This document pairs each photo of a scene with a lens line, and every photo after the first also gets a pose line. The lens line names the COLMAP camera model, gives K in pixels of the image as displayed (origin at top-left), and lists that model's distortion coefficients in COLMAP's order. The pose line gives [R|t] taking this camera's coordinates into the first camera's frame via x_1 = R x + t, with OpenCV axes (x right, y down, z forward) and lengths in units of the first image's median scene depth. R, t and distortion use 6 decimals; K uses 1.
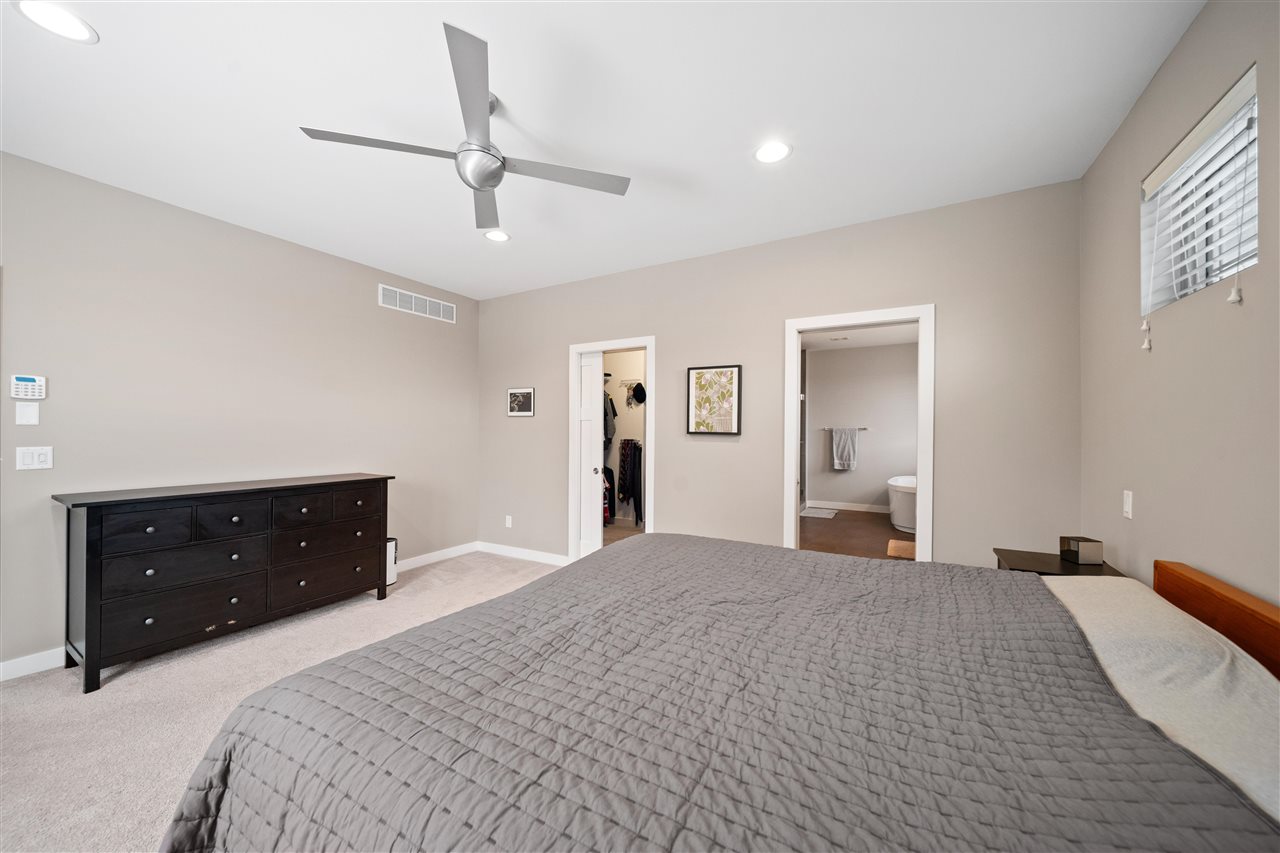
lens RADIAL K [[459.6, 0, 637.8], [0, 459.6, 429.2], [0, 0, 1]] dist [-0.001381, -0.000035]
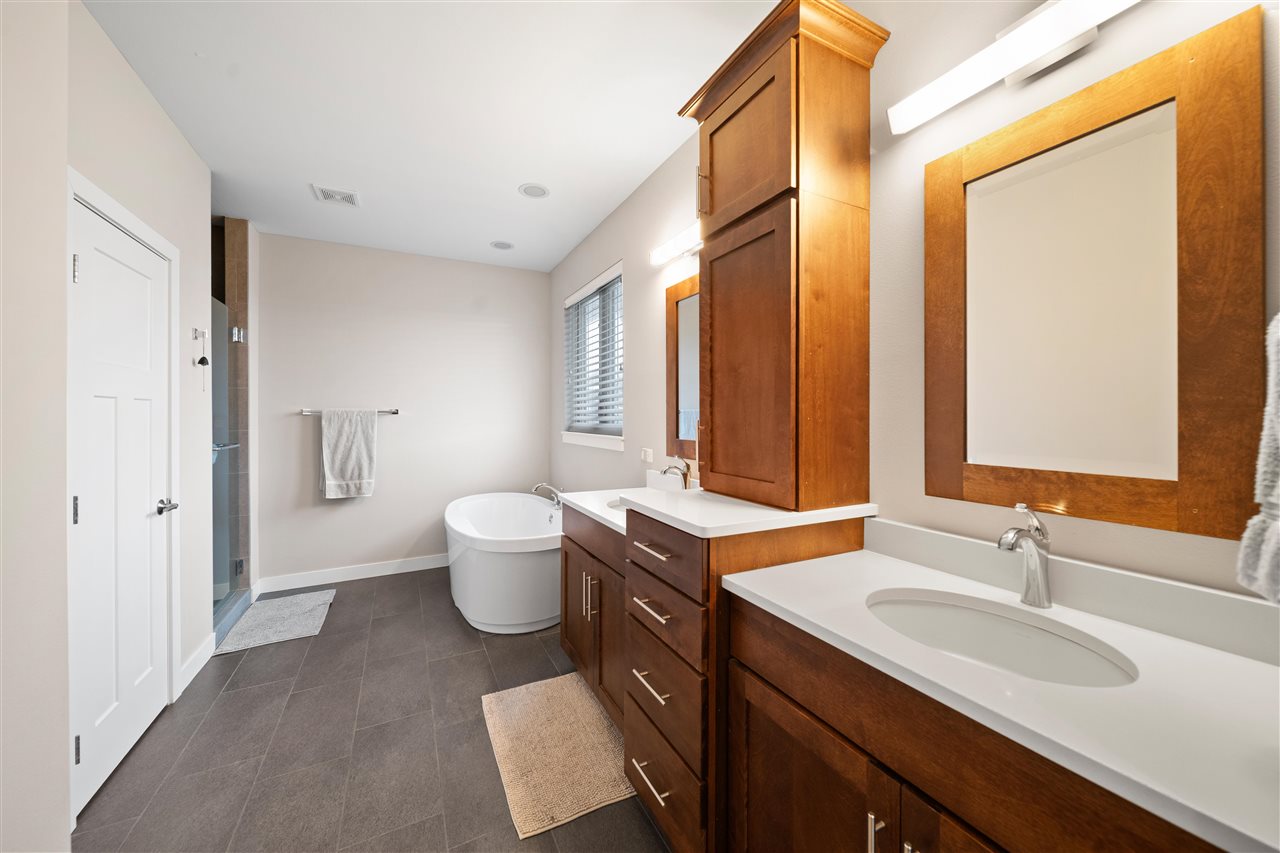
lens RADIAL K [[459.6, 0, 631.3], [0, 459.6, 418.8], [0, 0, 1]] dist [-0.001381, -0.000035]
pose [[0.555132, -0.010060, 0.831702, 0.215512], [-0.005938, 0.999853, 0.016057, -0.003638], [-0.831741, -0.013853, 0.554990, 0.490982]]
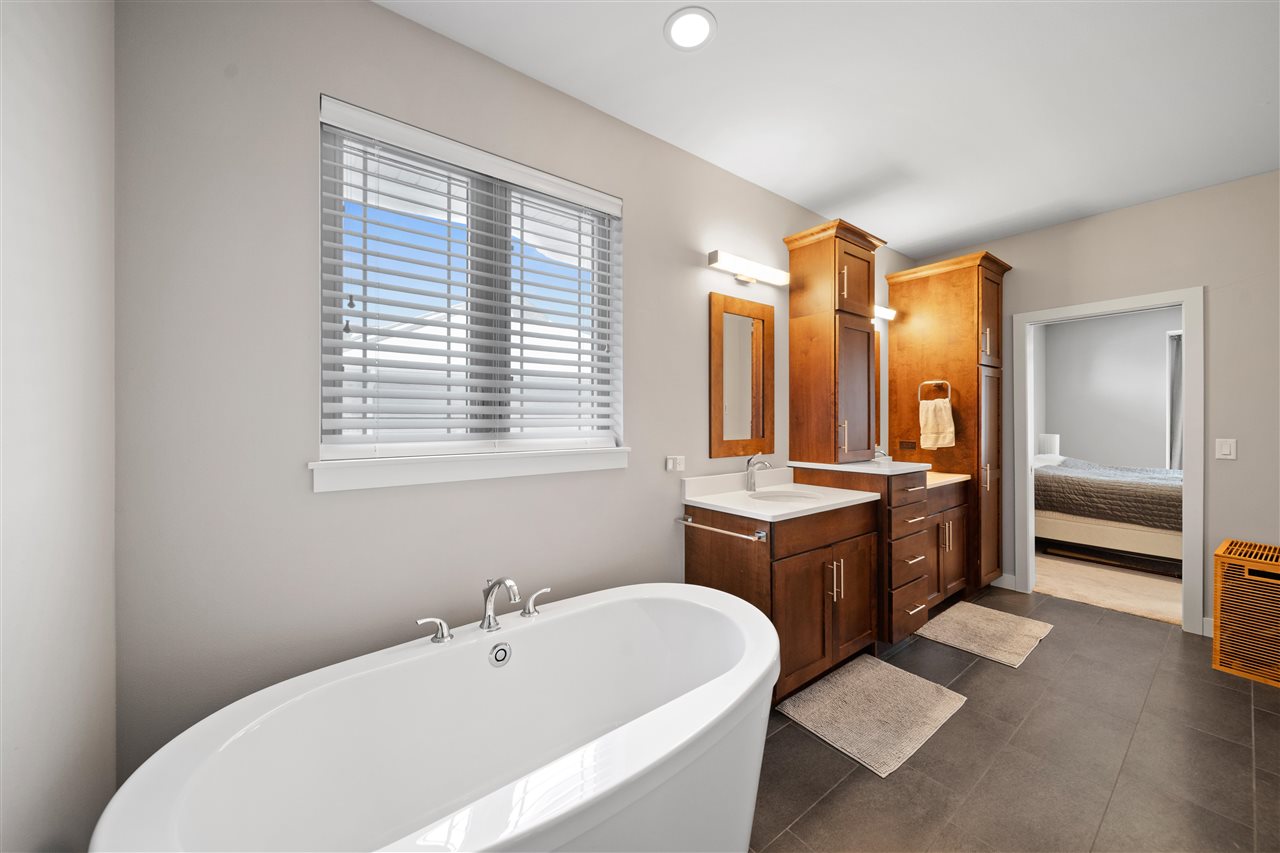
lens RADIAL K [[459.6, 0, 630.6], [0, 459.6, 420.7], [0, 0, 1]] dist [-0.001381, -0.000035]
pose [[-0.914282, -0.007403, 0.405011, 0.687344], [-0.005206, 0.999965, 0.006525, 0.003012], [-0.405045, 0.003858, -0.914288, 1.598815]]
